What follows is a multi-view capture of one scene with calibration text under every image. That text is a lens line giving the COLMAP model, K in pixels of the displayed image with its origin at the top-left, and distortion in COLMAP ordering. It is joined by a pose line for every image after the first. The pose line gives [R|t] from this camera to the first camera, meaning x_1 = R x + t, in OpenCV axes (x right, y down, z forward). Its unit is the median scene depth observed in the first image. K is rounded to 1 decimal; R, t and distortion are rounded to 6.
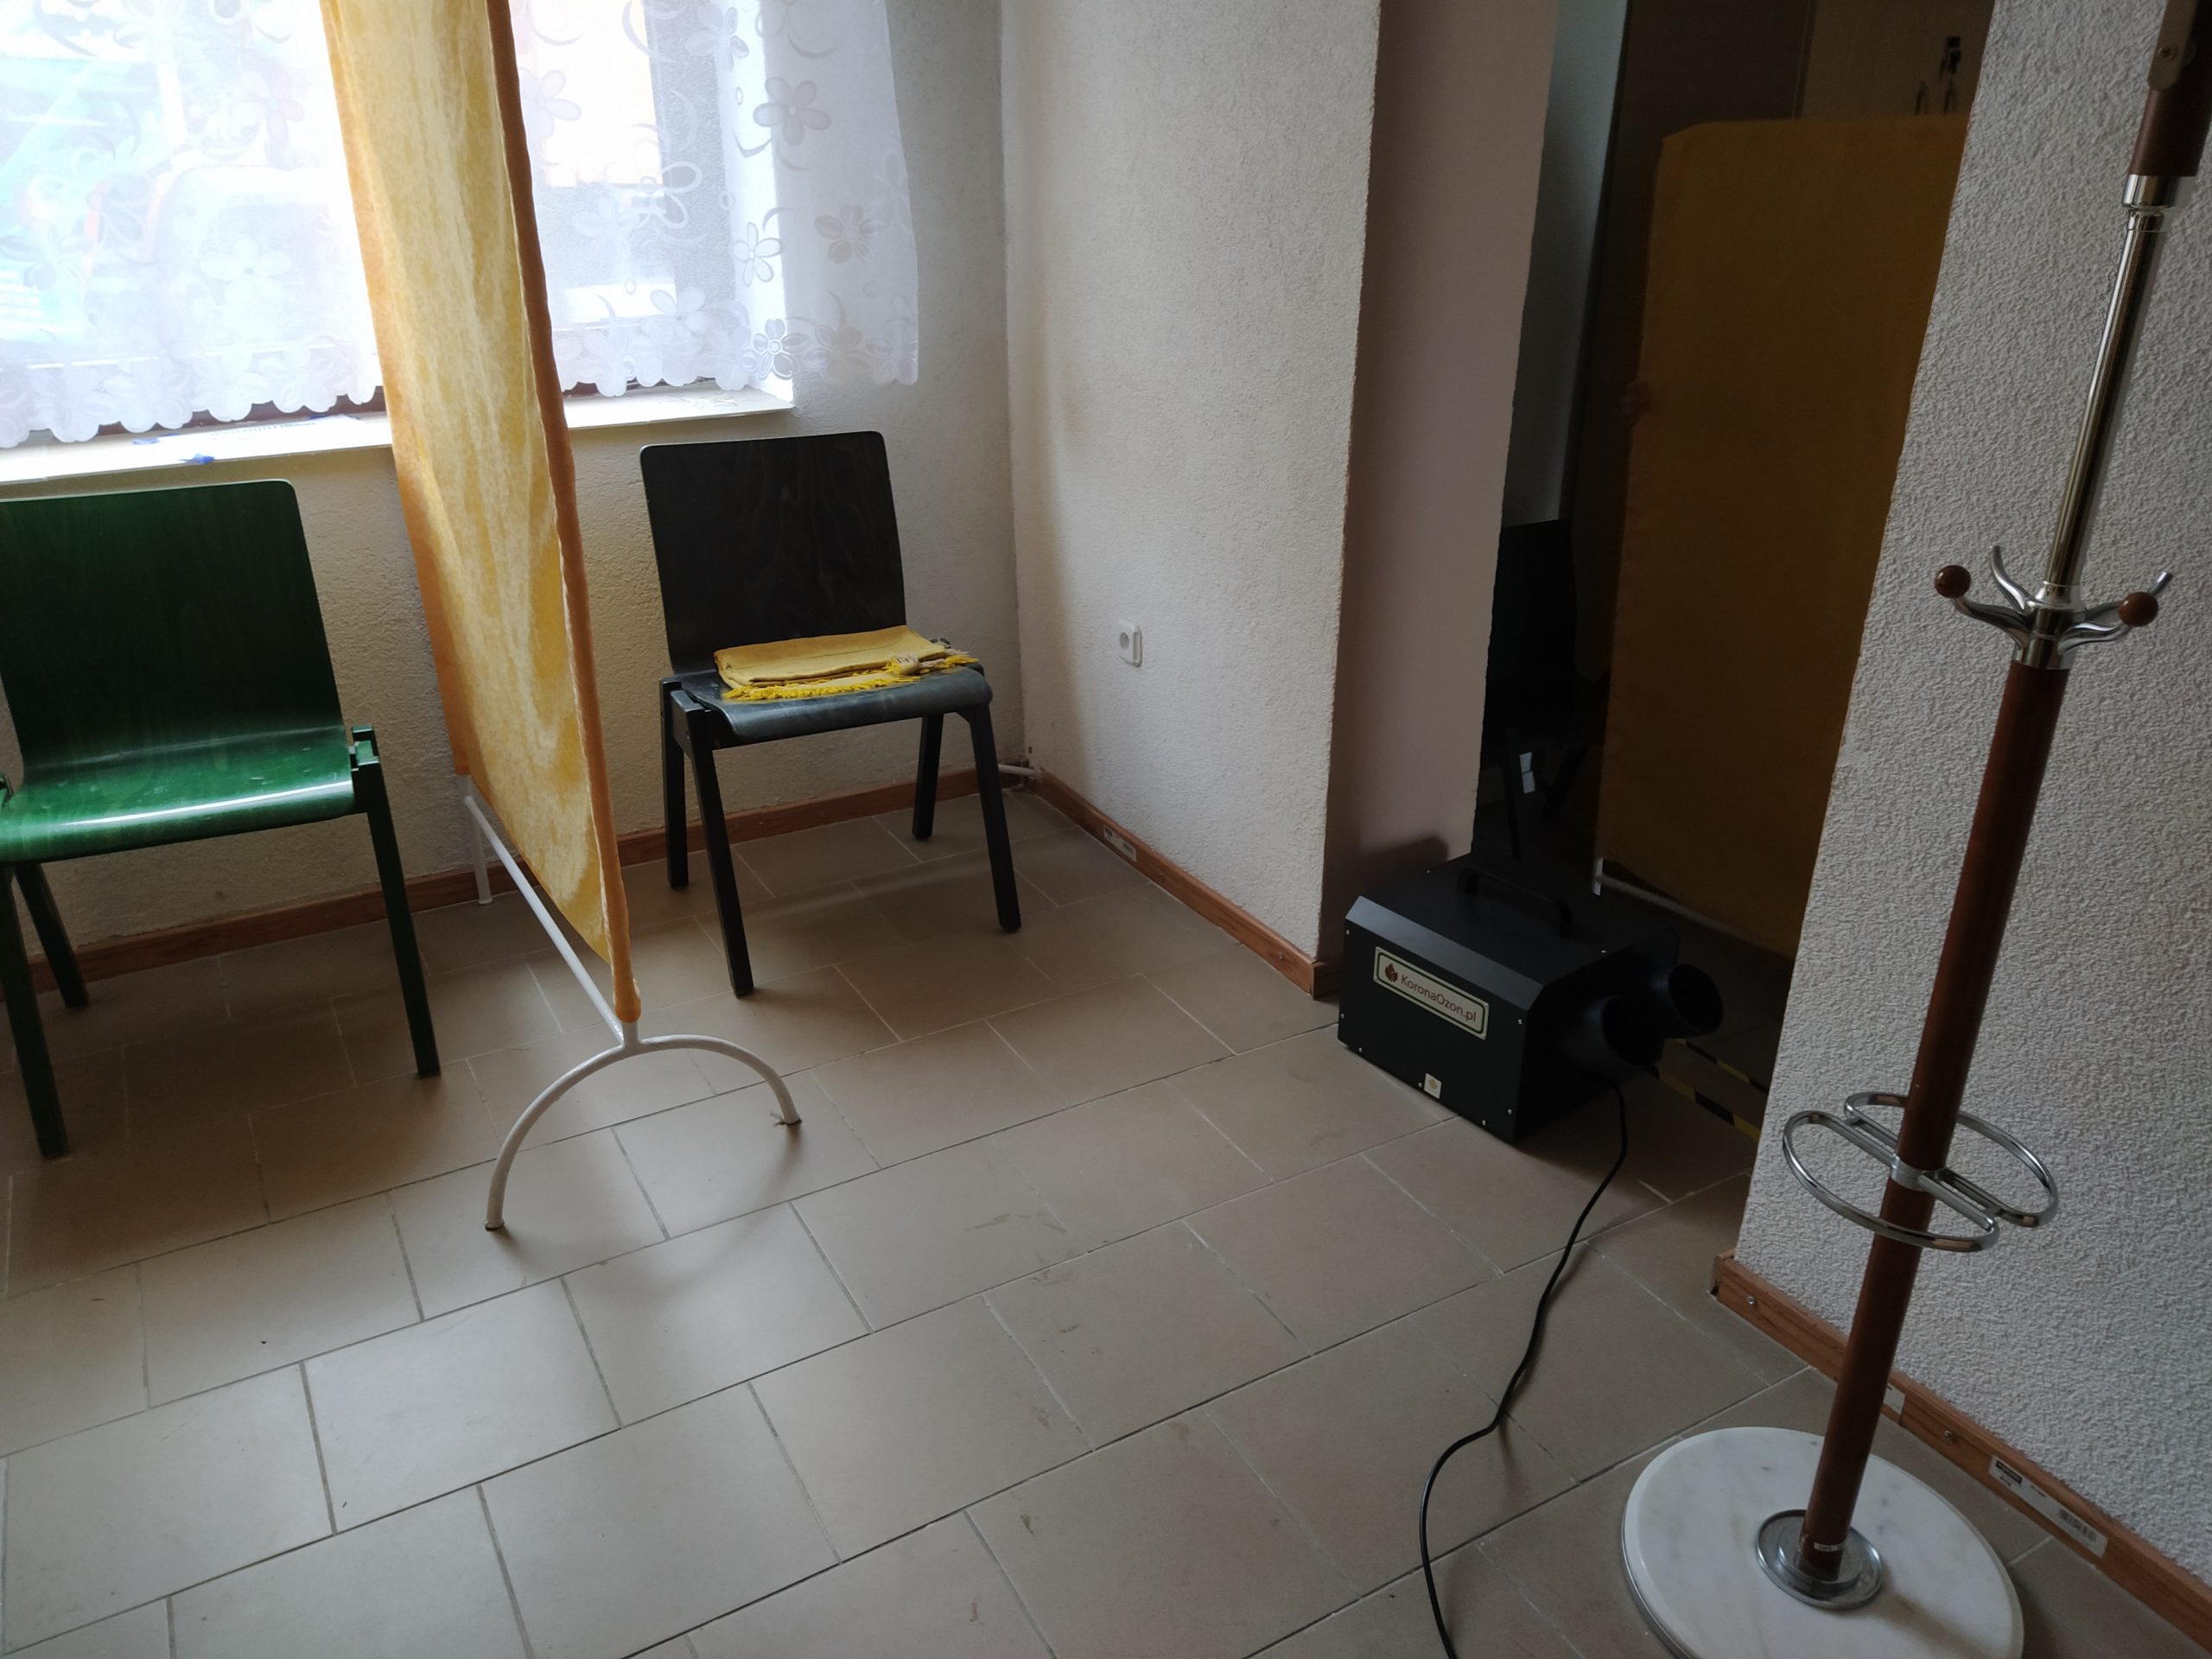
lens RADIAL K [[1638.4, 0, 1124.0], [0, 1638.4, 823.6], [0, 0, 1]] dist [0.074395, -0.081600]
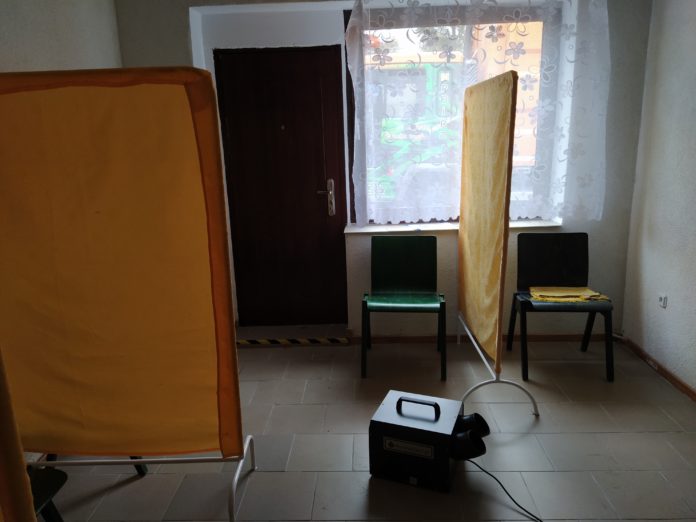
lens RADIAL K [[515.5, 0, 341.1], [0, 515.5, 265.1], [0, 0, 1]] dist [0.074395, -0.081600]
pose [[0.839793, 0.097982, -0.533992, 0.017383], [-0.188513, 0.975008, -0.117565, 0.069656], [0.509127, 0.199394, 0.837276, -0.226187]]
